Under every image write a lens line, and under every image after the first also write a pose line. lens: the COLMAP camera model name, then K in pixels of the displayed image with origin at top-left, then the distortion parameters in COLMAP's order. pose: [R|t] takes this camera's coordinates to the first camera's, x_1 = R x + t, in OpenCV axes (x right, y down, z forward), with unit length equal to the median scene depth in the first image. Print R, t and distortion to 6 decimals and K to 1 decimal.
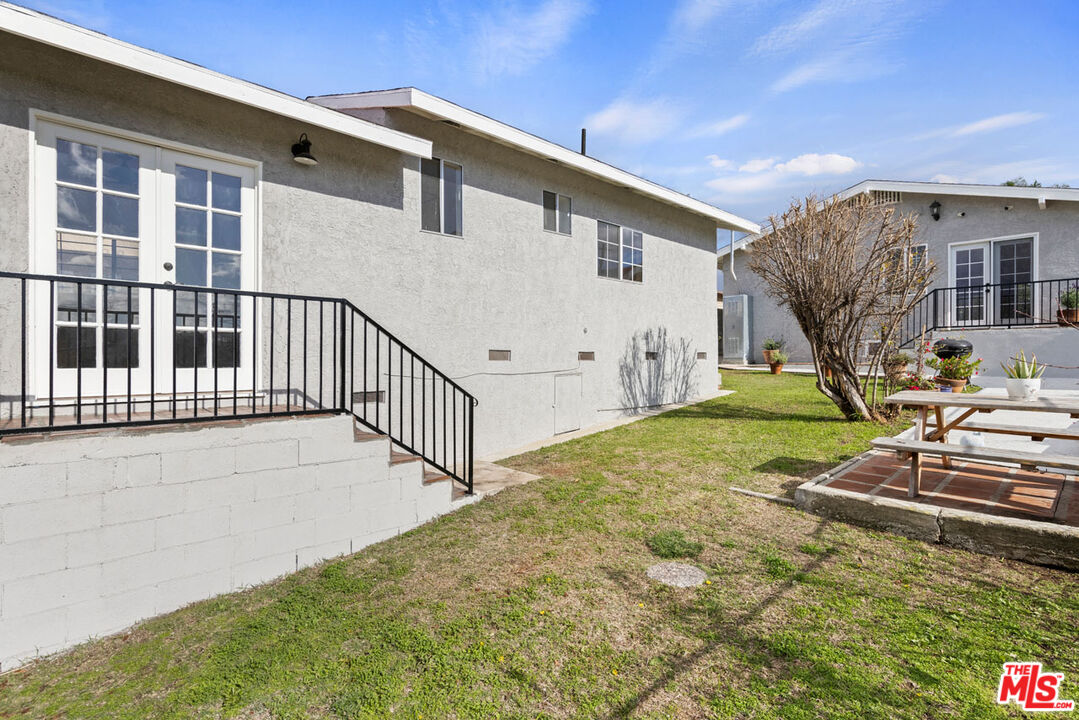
lens RADIAL K [[536.8, 0, 540.9], [0, 536.8, 360.1], [0, 0, 1]] dist [0.001970, 0.001147]
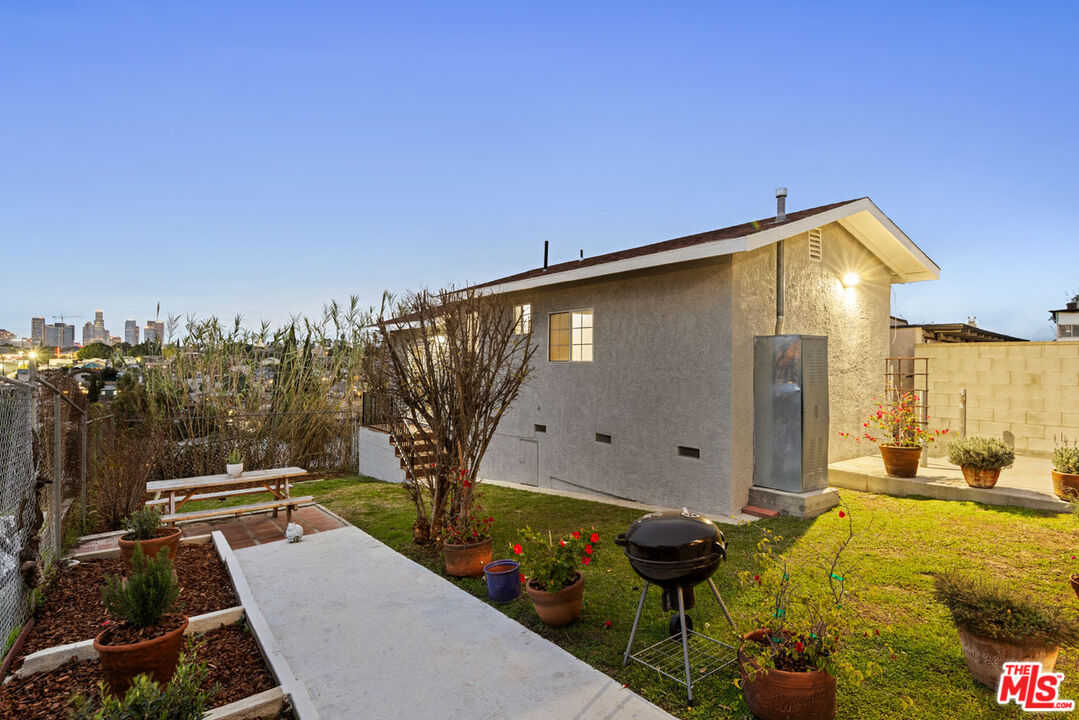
lens RADIAL K [[559.3, 0, 539.5], [0, 559.3, 360.0], [0, 0, 1]] dist [0.003213, -0.001383]
pose [[-0.128732, -0.002591, -0.991676, 1.988085], [-0.005801, 0.999981, -0.001859, -0.237917], [0.991662, 0.005514, -0.128745, 1.711418]]
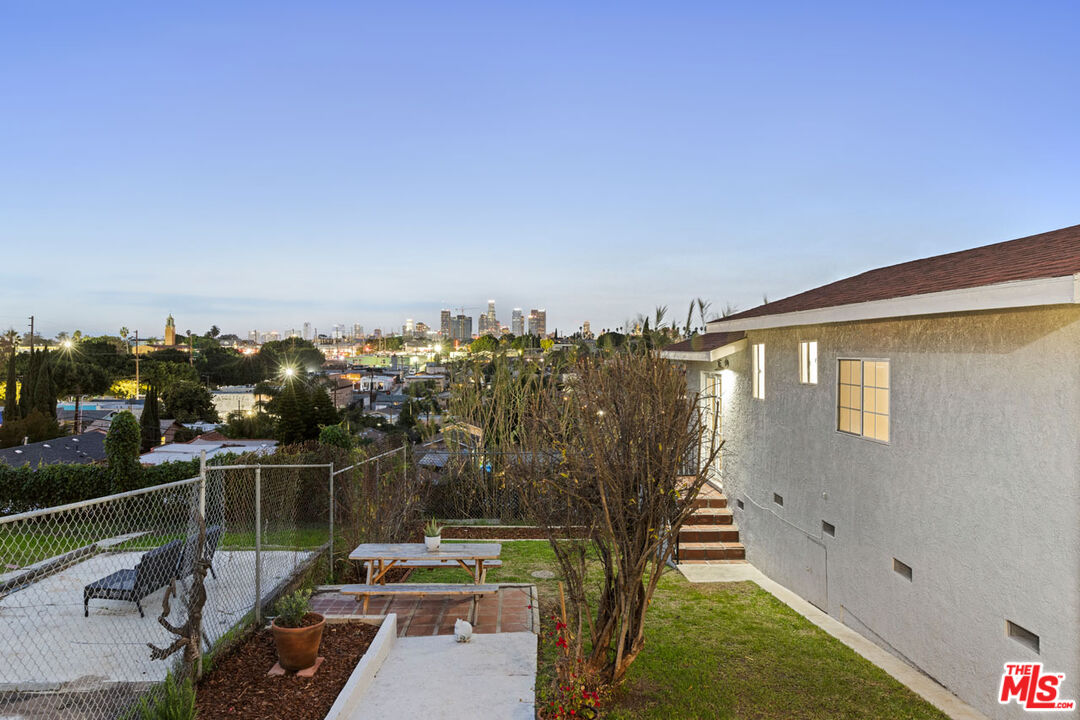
lens RADIAL K [[716.2, 0, 527.7], [0, 716.2, 349.3], [0, 0, 1]] dist [0.002020, 0.000197]
pose [[-0.678060, -0.003028, -0.735001, 1.775927], [-0.003850, 0.999992, -0.000568, -0.411536], [0.734997, 0.002445, -0.678066, 2.070816]]
